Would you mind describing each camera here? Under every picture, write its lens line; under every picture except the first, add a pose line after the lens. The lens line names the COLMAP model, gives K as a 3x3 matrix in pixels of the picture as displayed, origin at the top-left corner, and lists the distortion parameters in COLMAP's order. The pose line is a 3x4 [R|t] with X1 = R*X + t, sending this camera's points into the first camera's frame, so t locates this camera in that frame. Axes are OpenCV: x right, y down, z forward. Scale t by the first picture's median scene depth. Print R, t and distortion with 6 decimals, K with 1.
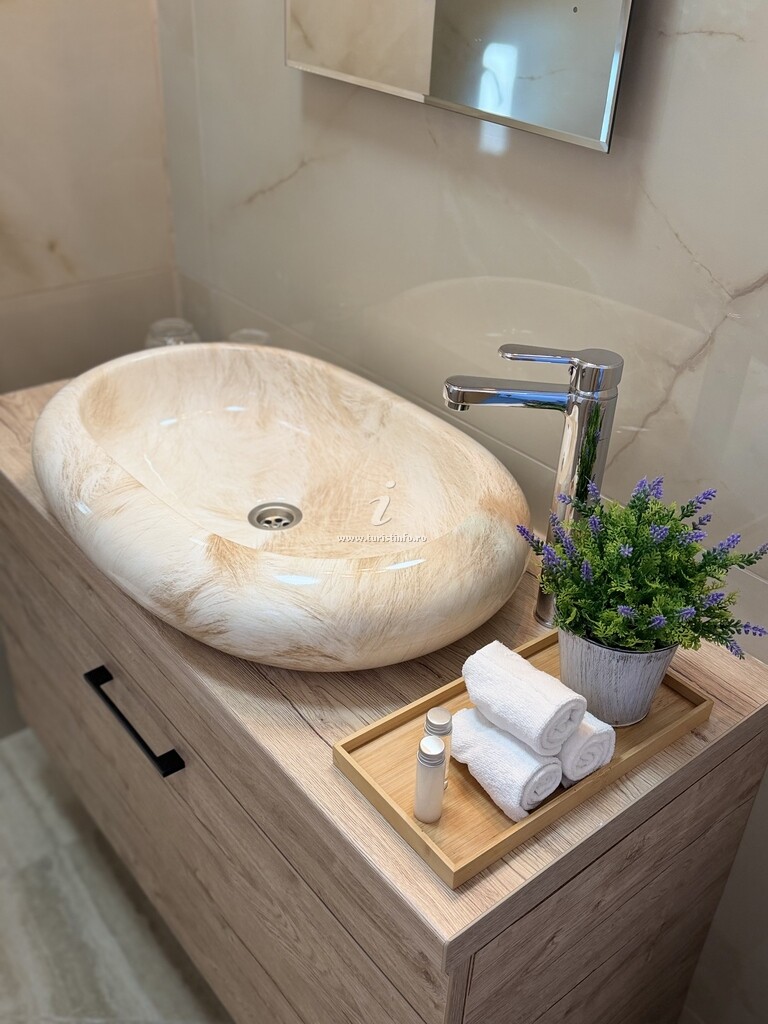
lens RADIAL K [[972.5, 0, 384.0], [0, 972.5, 512.0], [0, 0, 1]] dist [0.174061, -0.372463]
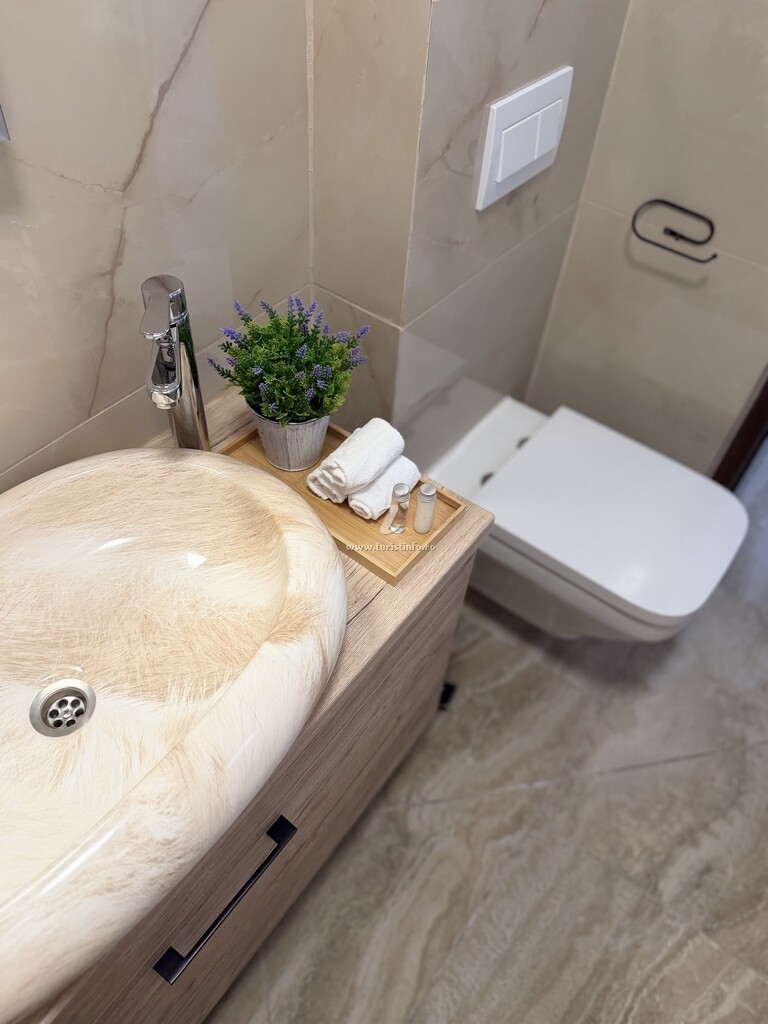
lens RADIAL K [[741.5, 0, 384.0], [0, 741.5, 512.0], [0, 0, 1]] dist [0.063685, -0.098660]
pose [[-0.247982, -0.753232, 0.609218, -0.575713], [0.446269, 0.469343, 0.761946, -0.573968], [-0.859854, 0.460824, 0.219755, 0.678036]]
